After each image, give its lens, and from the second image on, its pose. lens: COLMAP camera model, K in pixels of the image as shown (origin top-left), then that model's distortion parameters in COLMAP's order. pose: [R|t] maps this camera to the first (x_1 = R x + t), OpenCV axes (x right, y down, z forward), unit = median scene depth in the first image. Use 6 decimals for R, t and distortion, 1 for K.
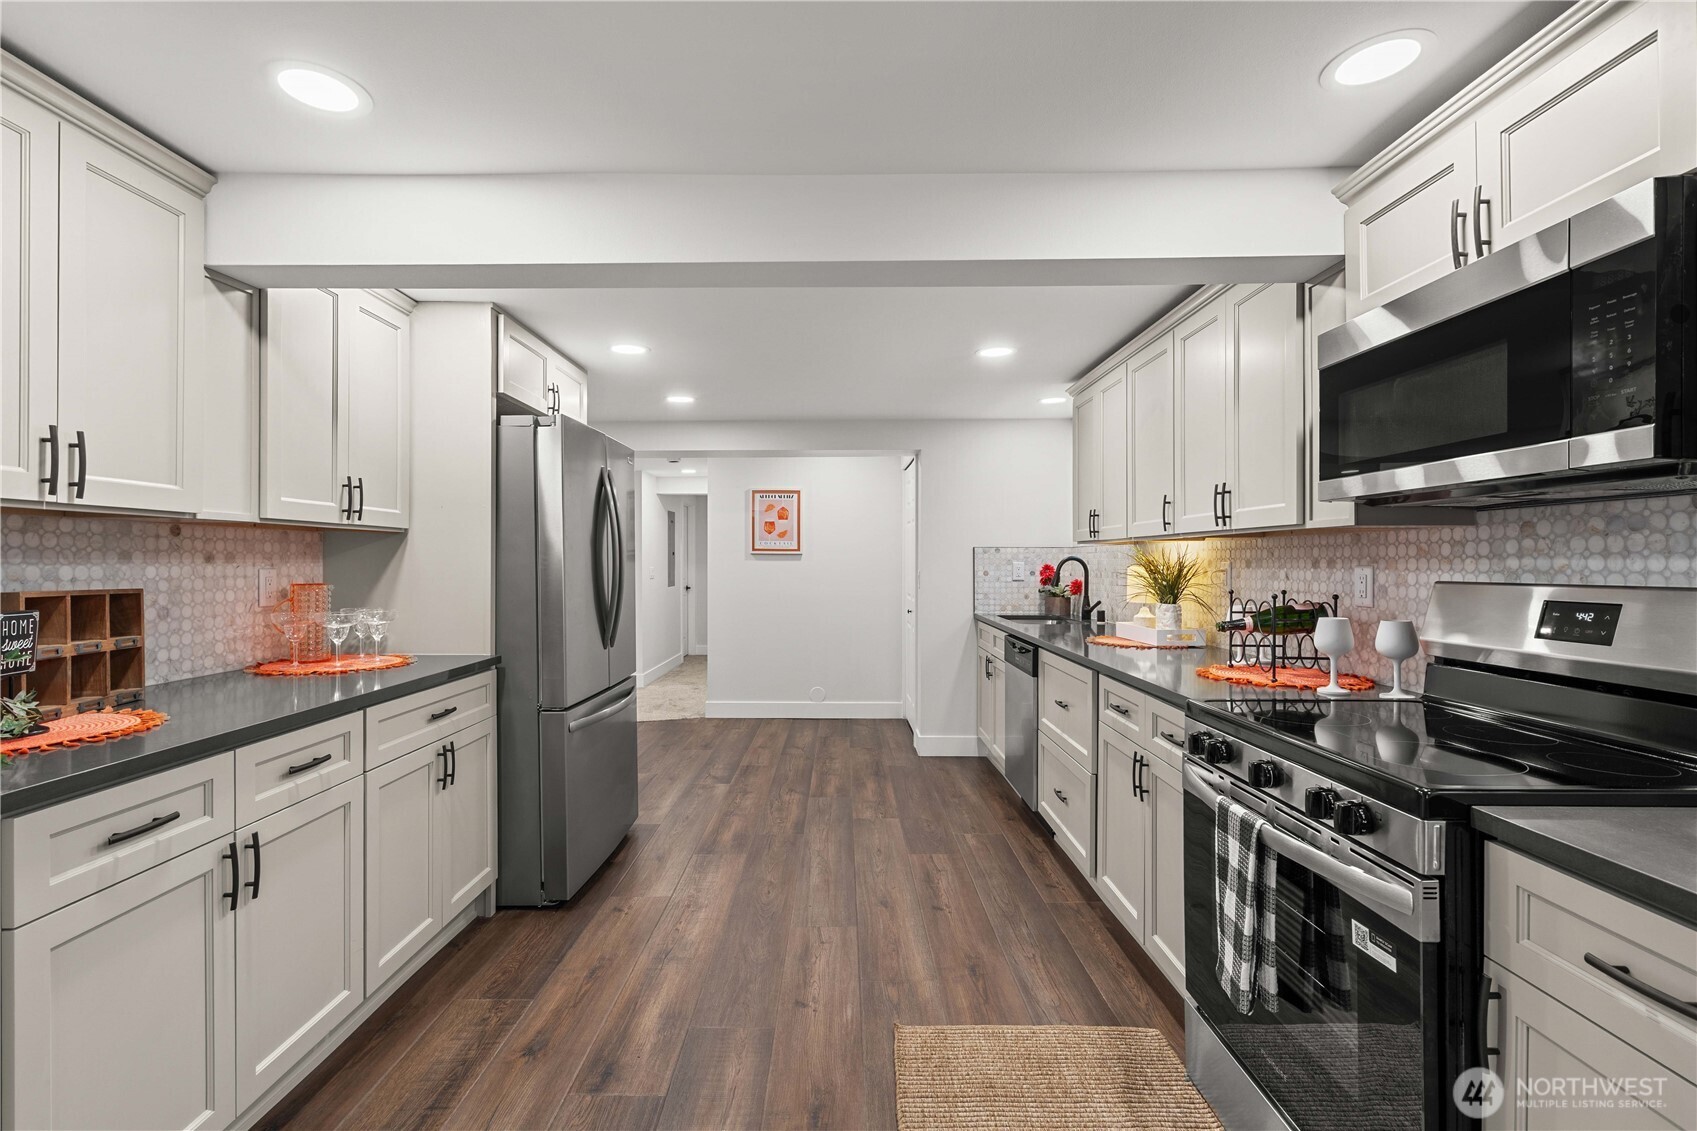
lens RADIAL K [[773.8, 0, 831.3], [0, 773.8, 559.8], [0, 0, 1]] dist [-0.006074, 0.000440]
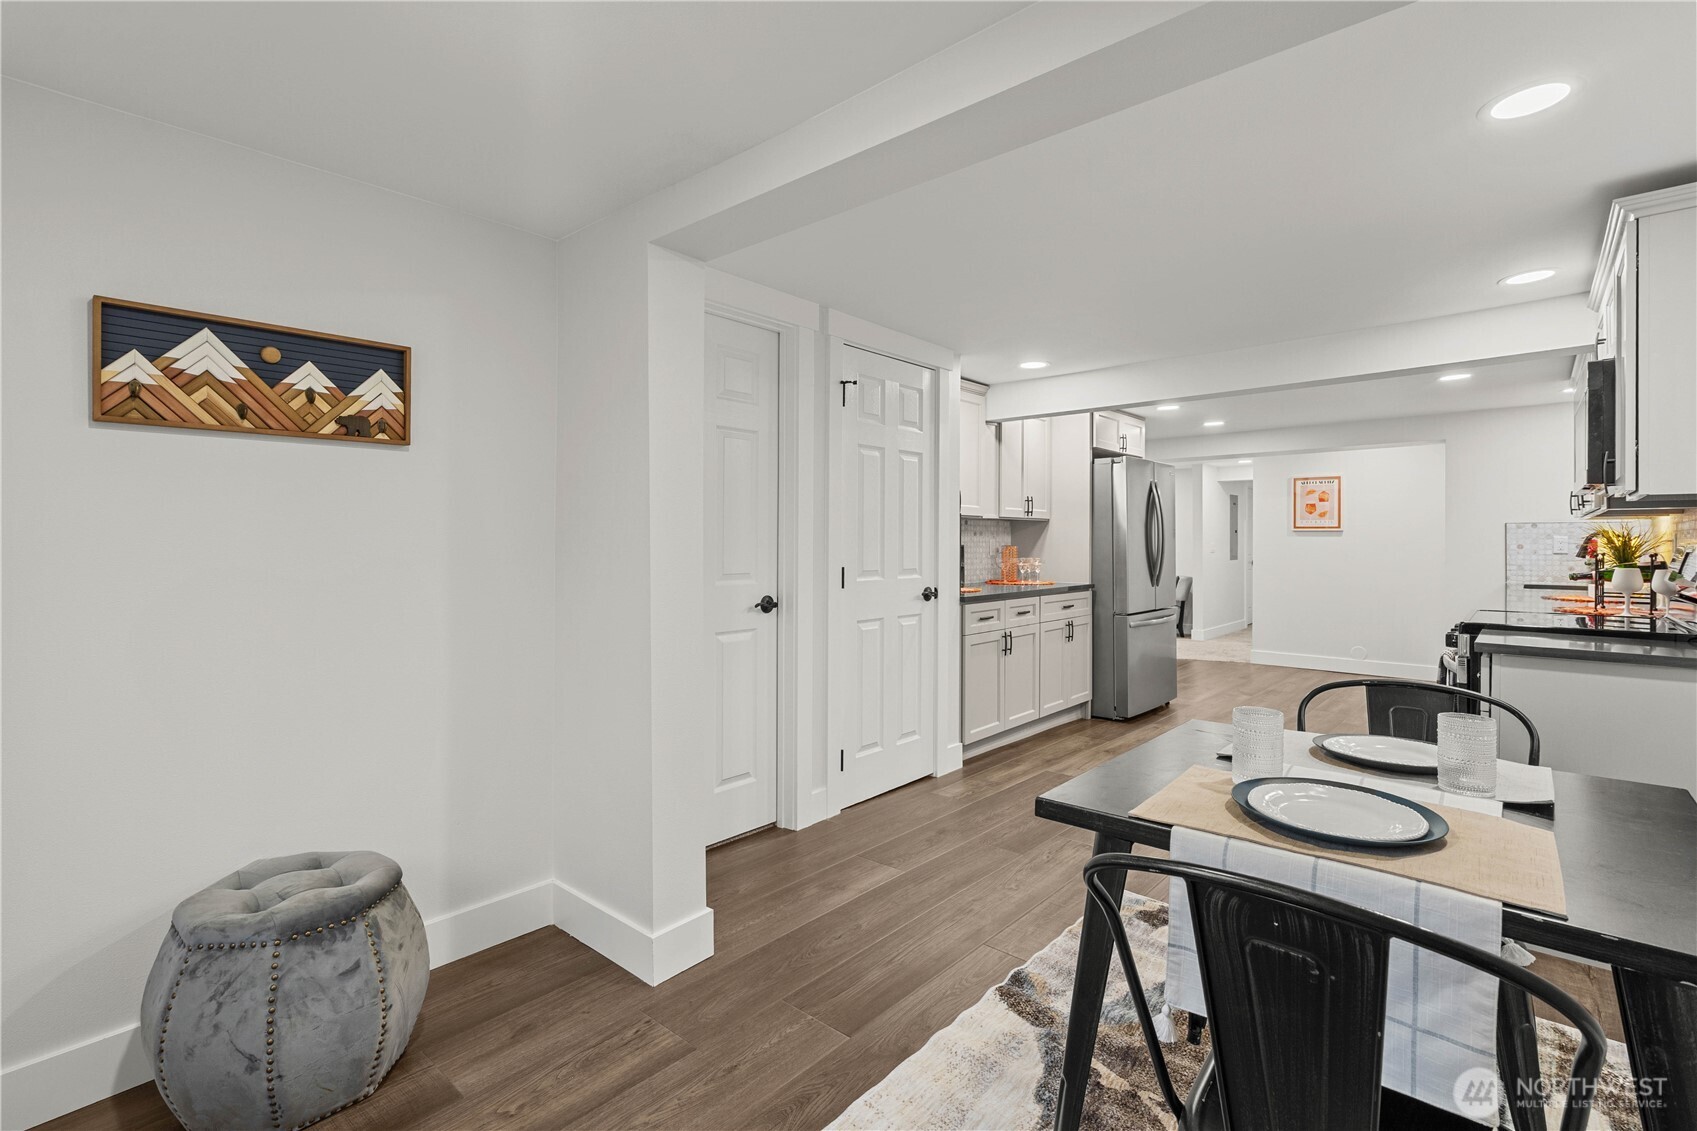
lens RADIAL K [[773.8, 0, 835.4], [0, 773.8, 548.5], [0, 0, 1]] dist [-0.006074, 0.000440]
pose [[0.752393, 0.006901, -0.658679, 0.367235], [0.000739, 0.999936, 0.011319, 0.013338], [0.658714, -0.009003, 0.752339, -0.903011]]
